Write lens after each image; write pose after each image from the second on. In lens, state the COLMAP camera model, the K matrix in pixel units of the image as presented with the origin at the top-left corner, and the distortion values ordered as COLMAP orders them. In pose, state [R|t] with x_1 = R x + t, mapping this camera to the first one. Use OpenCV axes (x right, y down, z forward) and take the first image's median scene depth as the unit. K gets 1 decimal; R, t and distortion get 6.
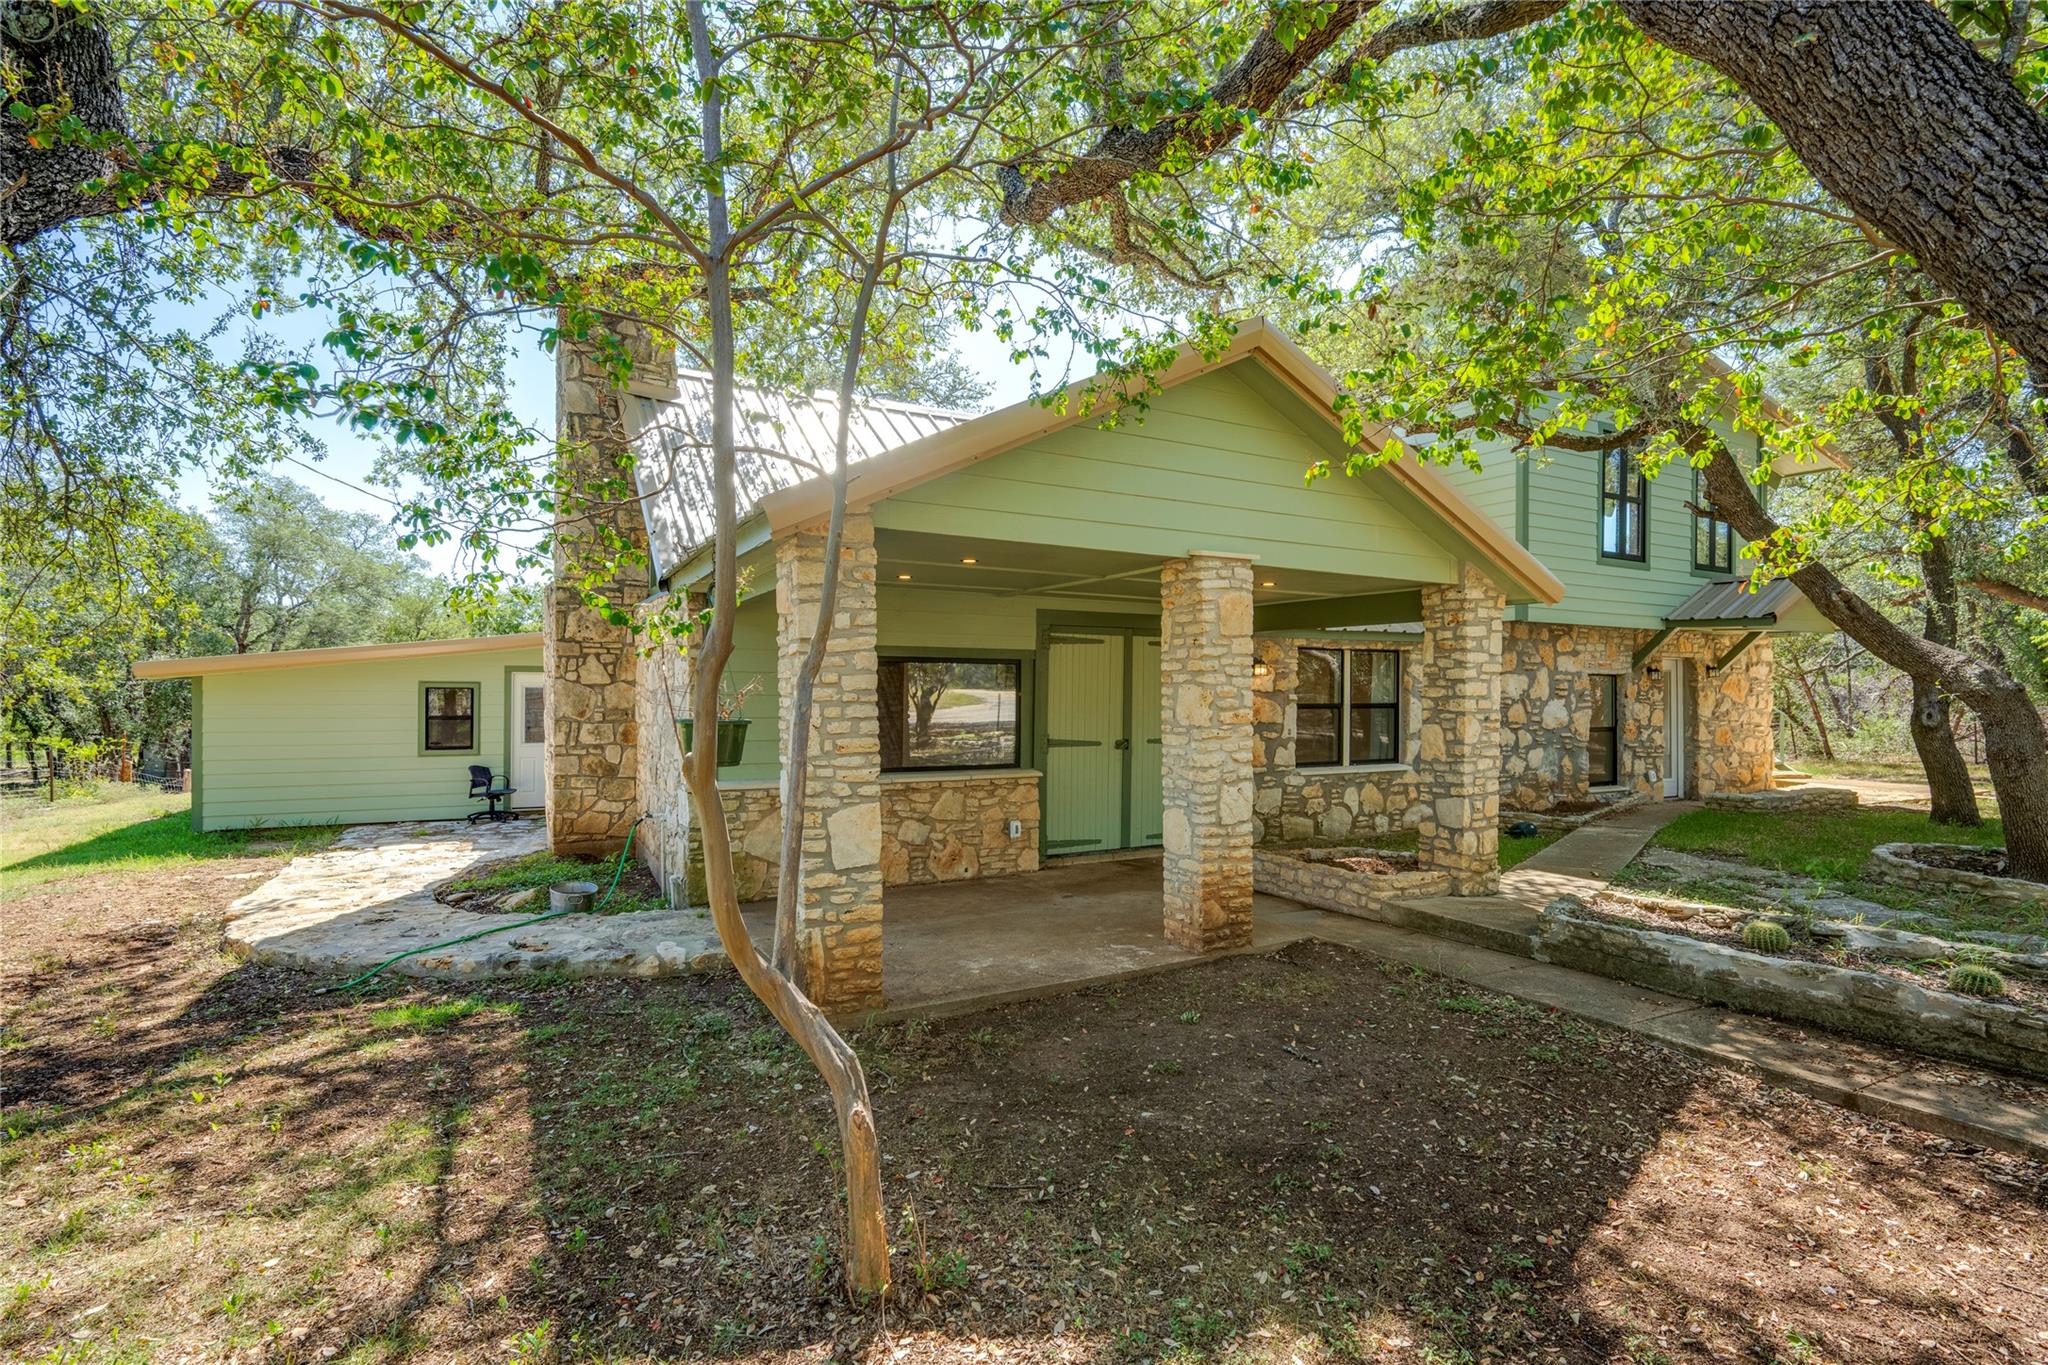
lens RADIAL K [[1001.4, 0, 1029.6], [0, 1001.4, 687.4], [0, 0, 1]] dist [-0.000747, -0.000001]
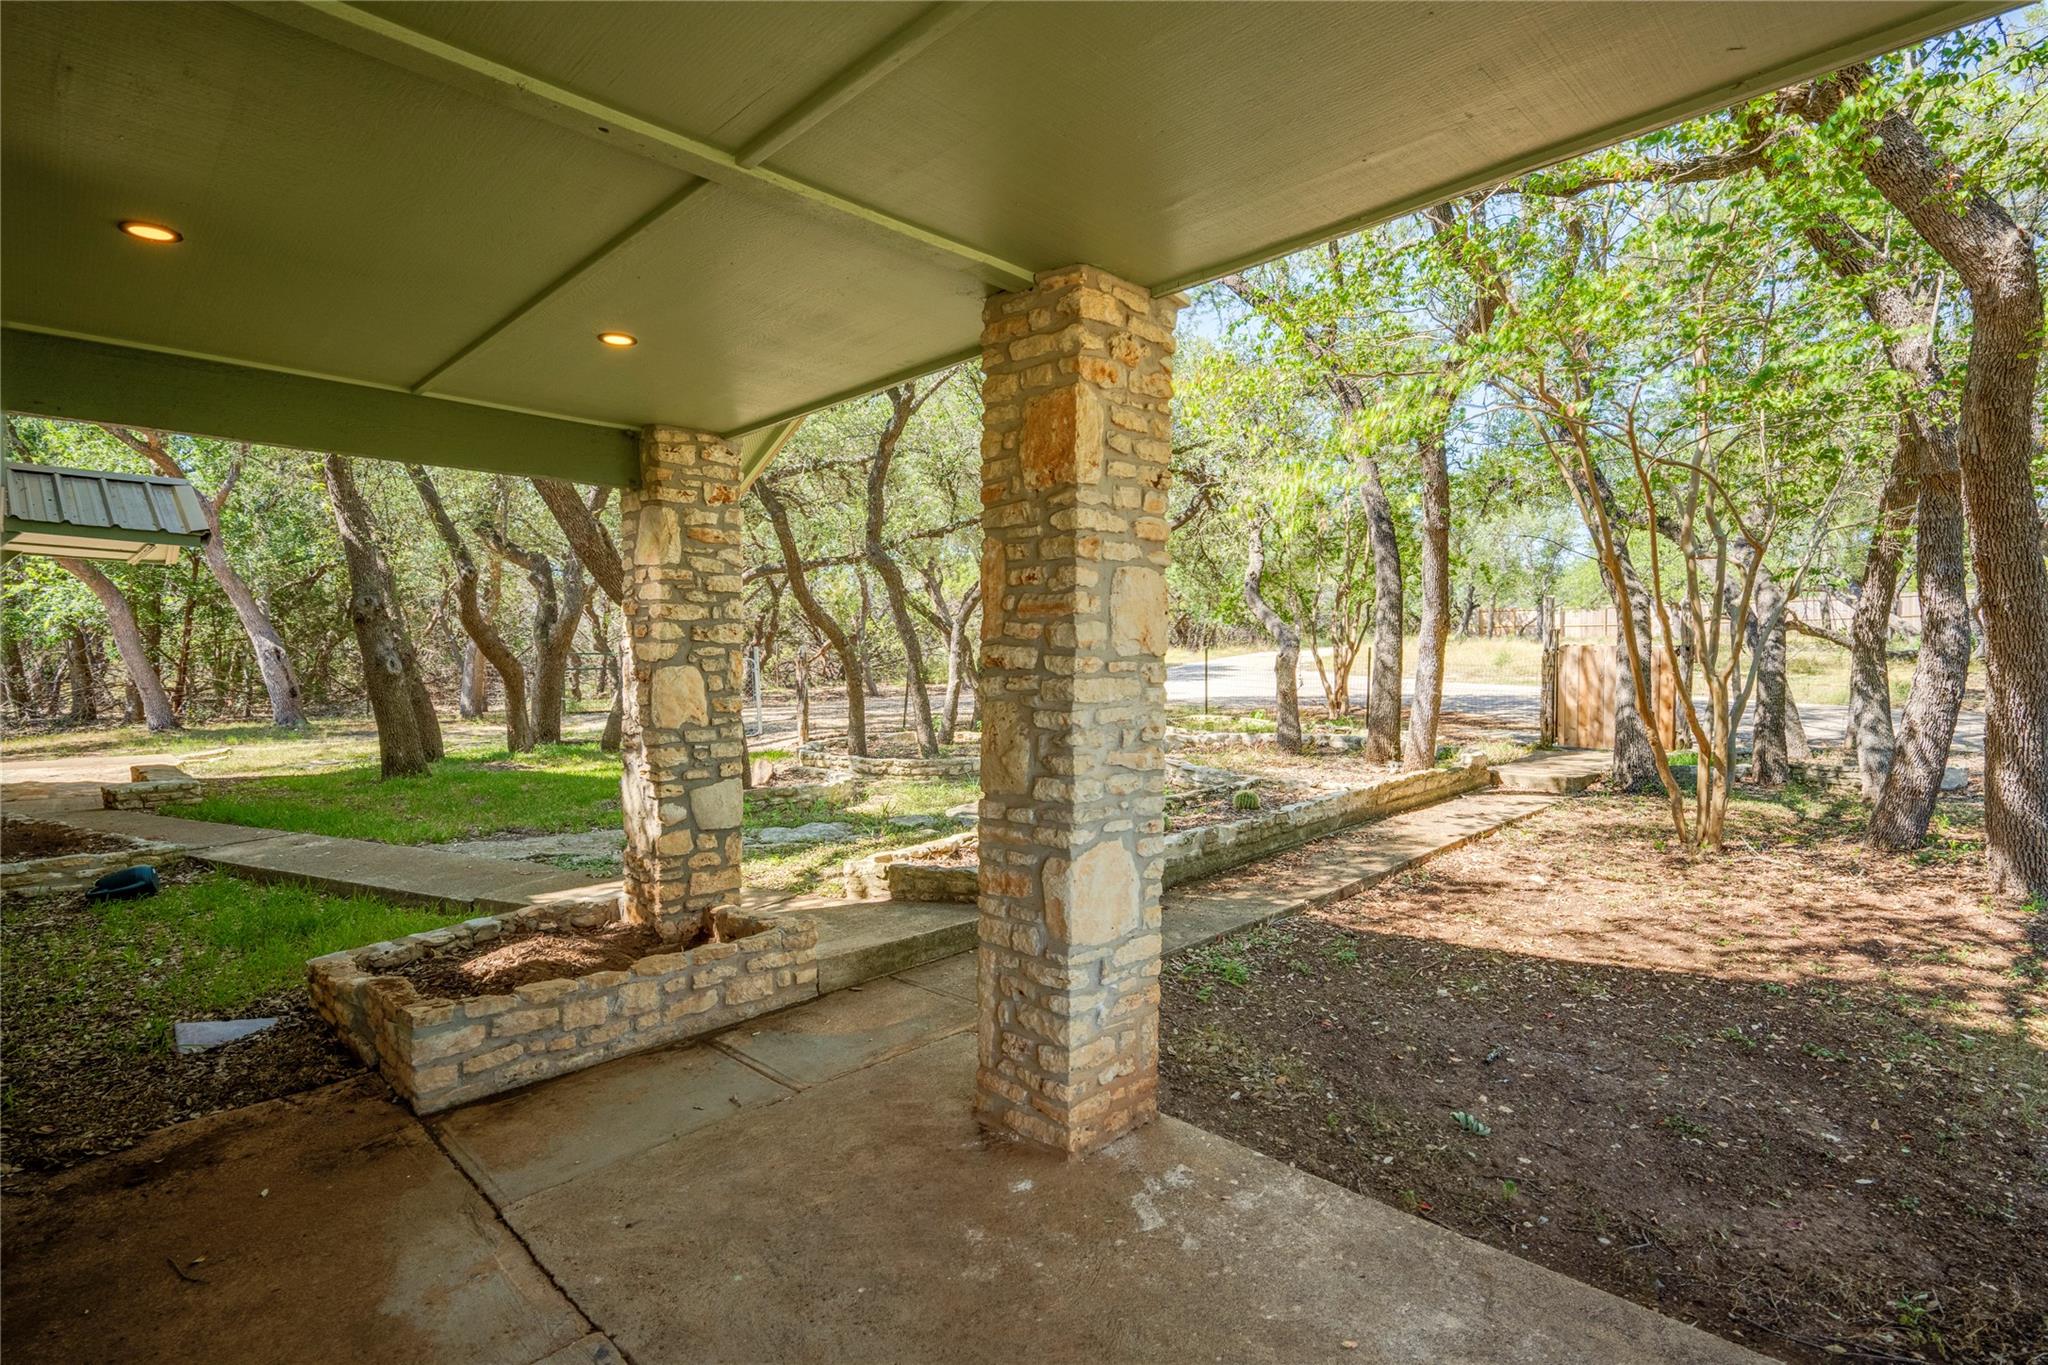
lens RADIAL K [[1001.4, 0, 1028.0], [0, 1001.4, 685.5], [0, 0, 1]] dist [-0.000747, -0.000001]
pose [[-0.305175, -0.025739, 0.951948, -0.264623], [0.001394, 0.999622, 0.027475, 0.038148], [-0.952295, 0.009712, -0.305023, 1.155198]]
